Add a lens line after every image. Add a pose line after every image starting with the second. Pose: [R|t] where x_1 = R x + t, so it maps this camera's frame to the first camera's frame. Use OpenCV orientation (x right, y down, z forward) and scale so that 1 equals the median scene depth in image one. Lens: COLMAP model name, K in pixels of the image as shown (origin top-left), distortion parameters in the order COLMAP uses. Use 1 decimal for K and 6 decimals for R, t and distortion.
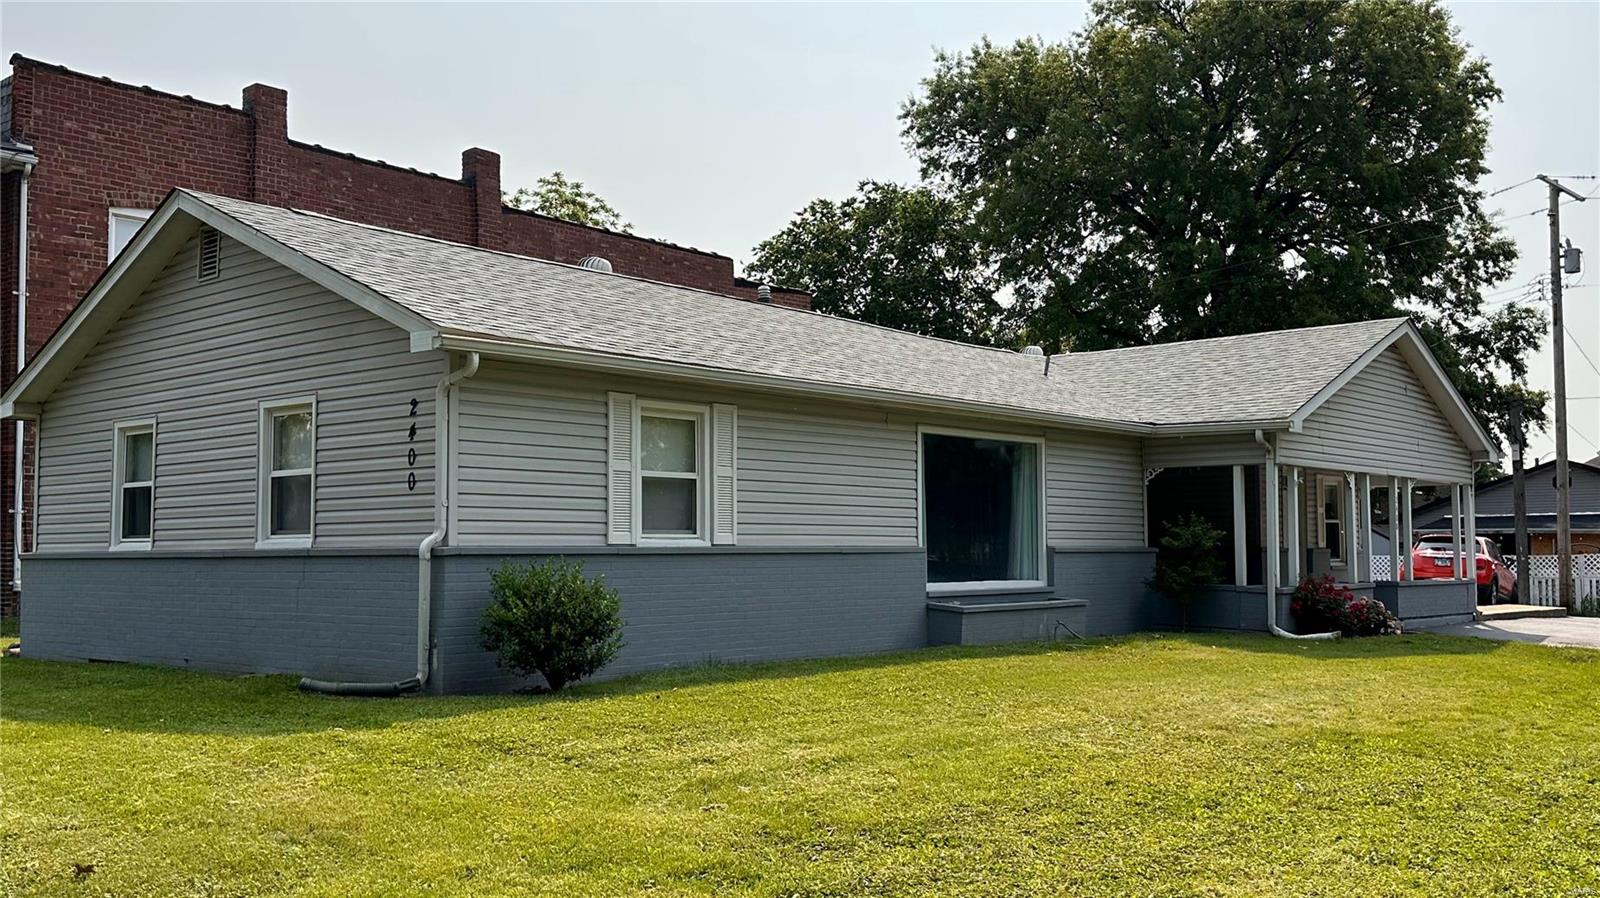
lens RADIAL K [[1508.2, 0, 802.1], [0, 1508.2, 496.5], [0, 0, 1]] dist [0.127188, -0.231287]
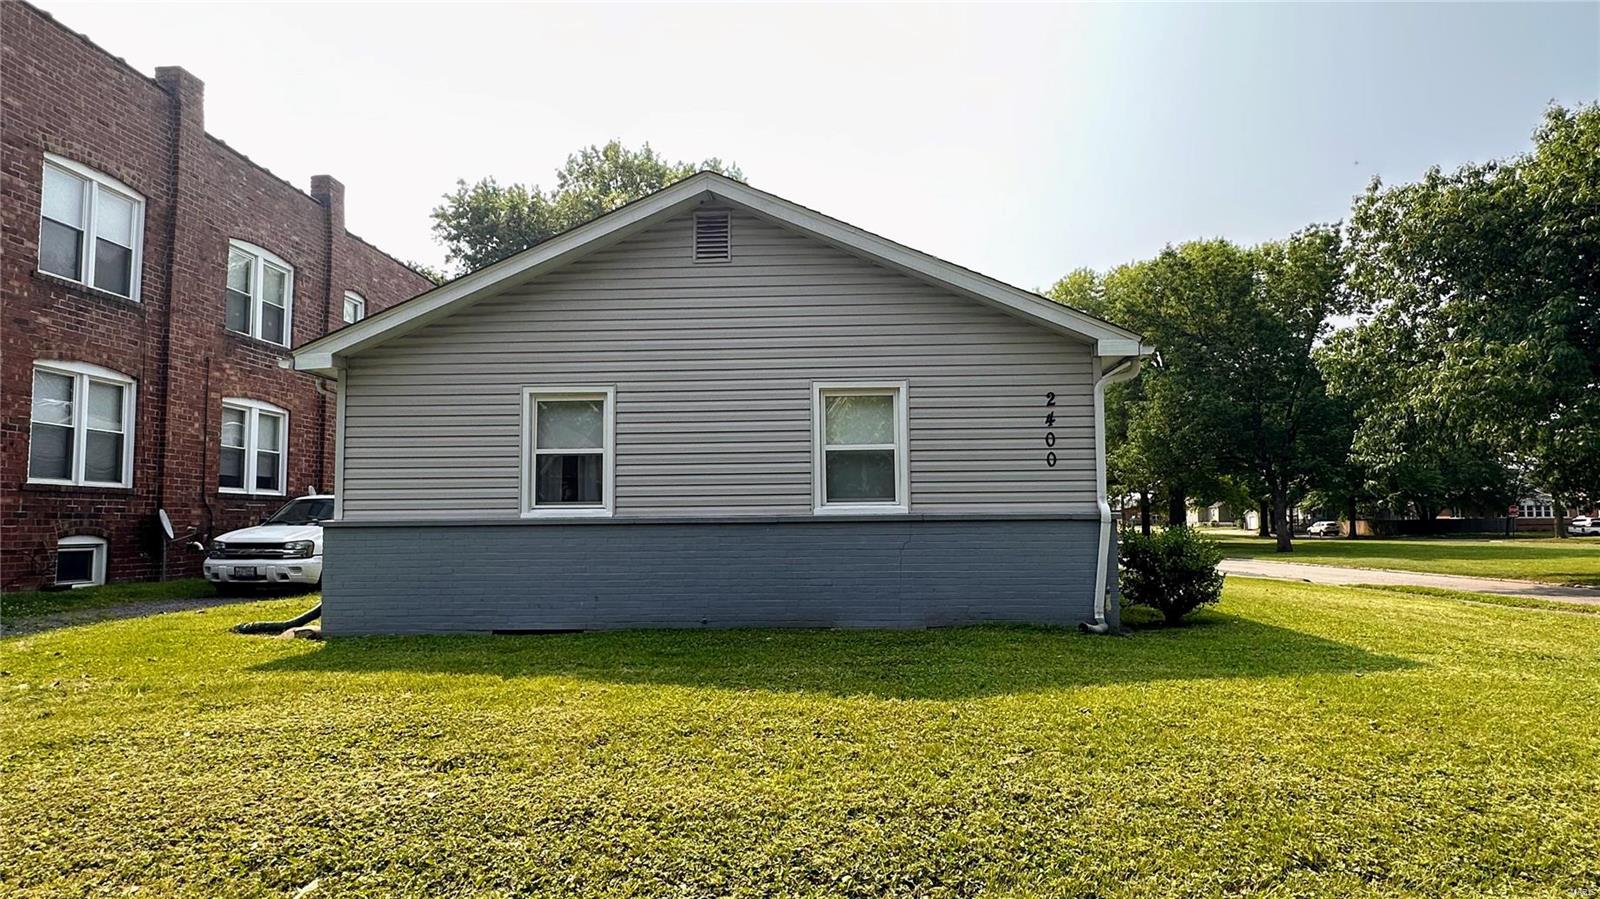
lens RADIAL K [[925.2, 0, 800.0], [0, 925.2, 449.5], [0, 0, 1]] dist [0.038864, 0.000153]
pose [[0.780889, 0.049585, 0.622699, -0.608451], [-0.019667, 0.998302, -0.054831, 0.018705], [-0.624360, 0.030571, 0.780538, 0.374809]]
